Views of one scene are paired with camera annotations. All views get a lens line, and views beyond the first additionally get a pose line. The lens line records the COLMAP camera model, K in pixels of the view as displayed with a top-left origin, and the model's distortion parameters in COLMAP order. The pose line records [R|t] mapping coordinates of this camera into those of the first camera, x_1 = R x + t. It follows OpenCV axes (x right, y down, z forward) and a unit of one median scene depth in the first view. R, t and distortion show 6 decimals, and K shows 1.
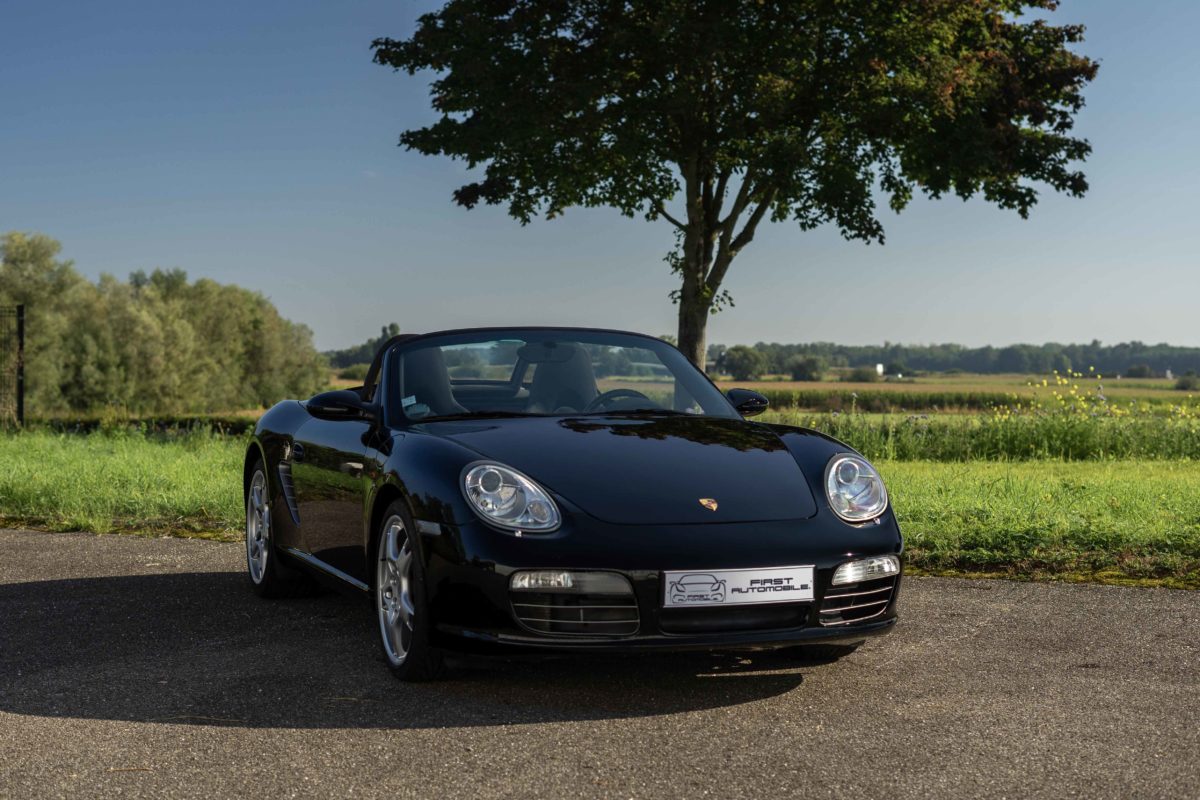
lens RADIAL K [[2092.1, 0, 589.8], [0, 2092.1, 398.4], [0, 0, 1]] dist [-0.000191, 0.000000]
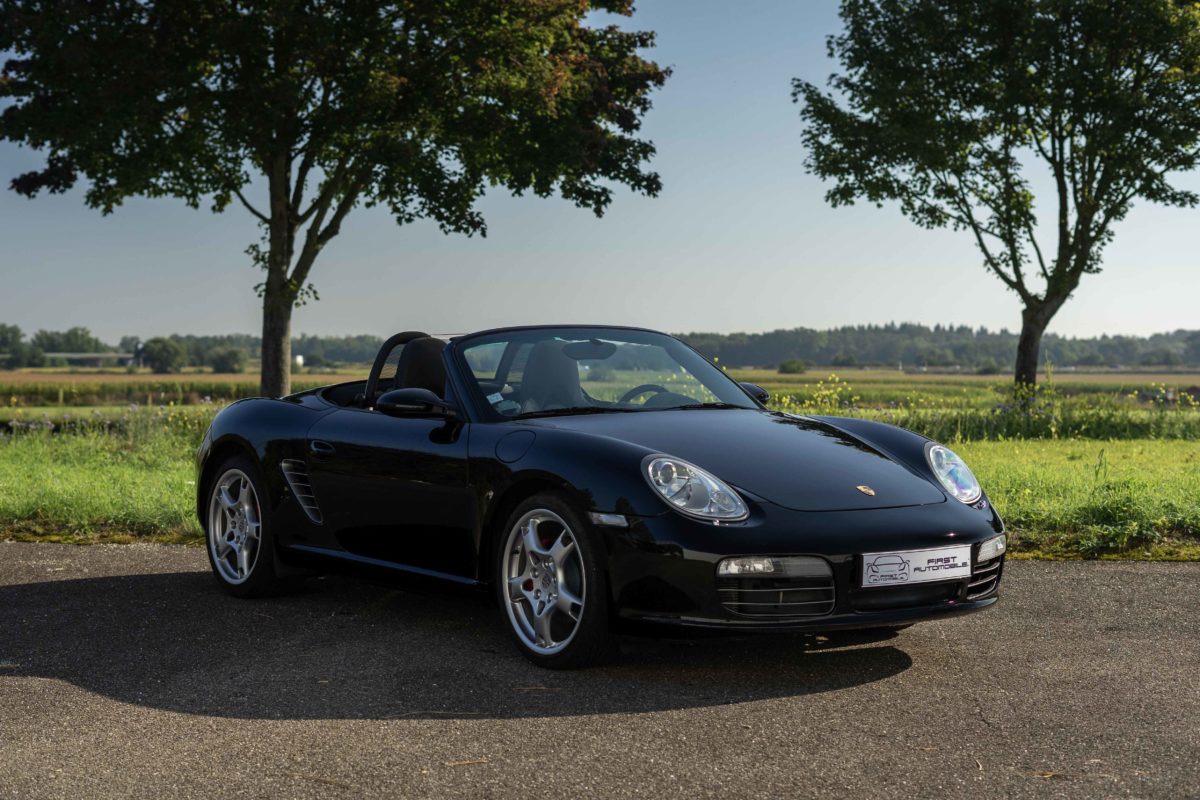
lens RADIAL K [[2092.1, 0, 595.1], [0, 2092.1, 406.9], [0, 0, 1]] dist [-0.000191, 0.000000]
pose [[0.961622, -0.011214, 0.274149, -0.078306], [0.008974, 0.999915, 0.009424, -0.000948], [-0.274231, -0.006602, 0.961641, -0.000352]]
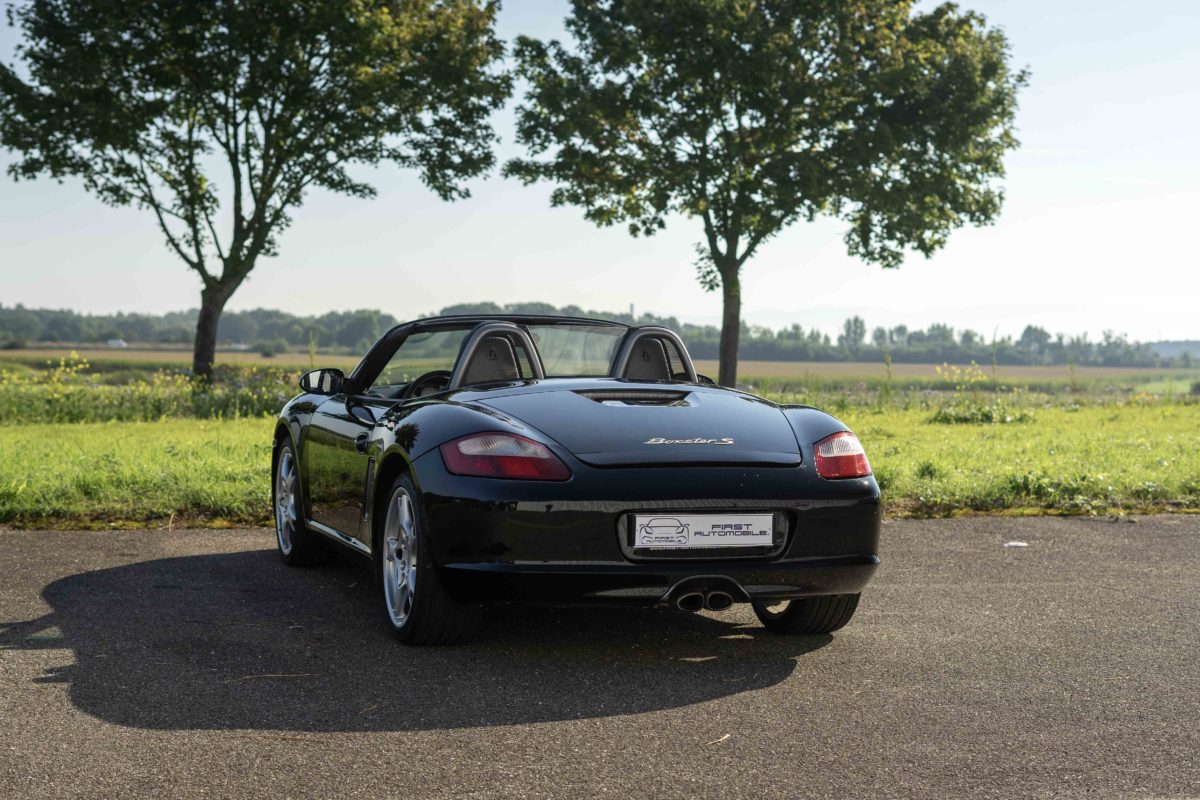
lens RADIAL K [[2092.1, 0, 581.0], [0, 2092.1, 420.3], [0, 0, 1]] dist [-0.000191, 0.000000]
pose [[0.740358, -0.016311, 0.672015, -0.163915], [-0.003647, 0.999593, 0.028280, -0.002021], [-0.672203, -0.023388, 0.739997, 0.020462]]
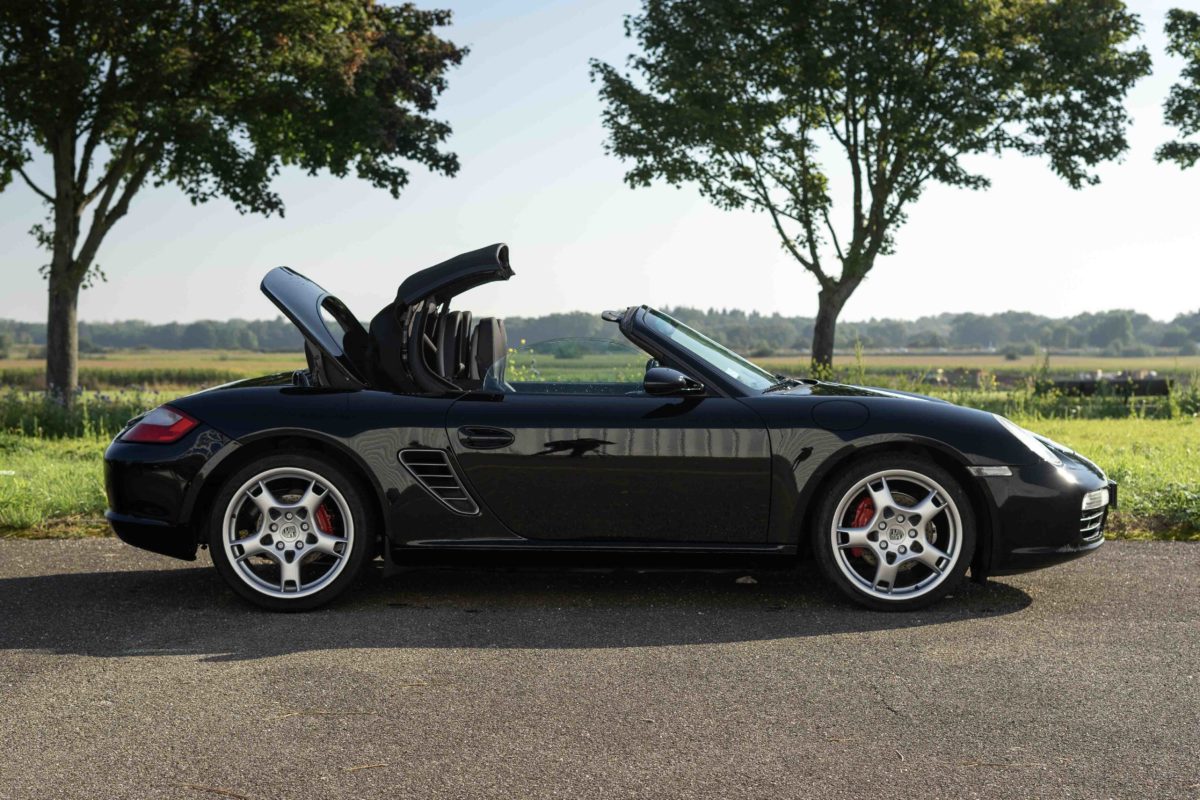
lens RADIAL K [[2092.1, 0, 588.3], [0, 2092.1, 413.6], [0, 0, 1]] dist [-0.000191, 0.000000]
pose [[0.927835, -0.020671, 0.372417, -0.085944], [0.013690, 0.999678, 0.021379, -0.000540], [-0.372739, -0.014738, 0.927819, 0.013693]]
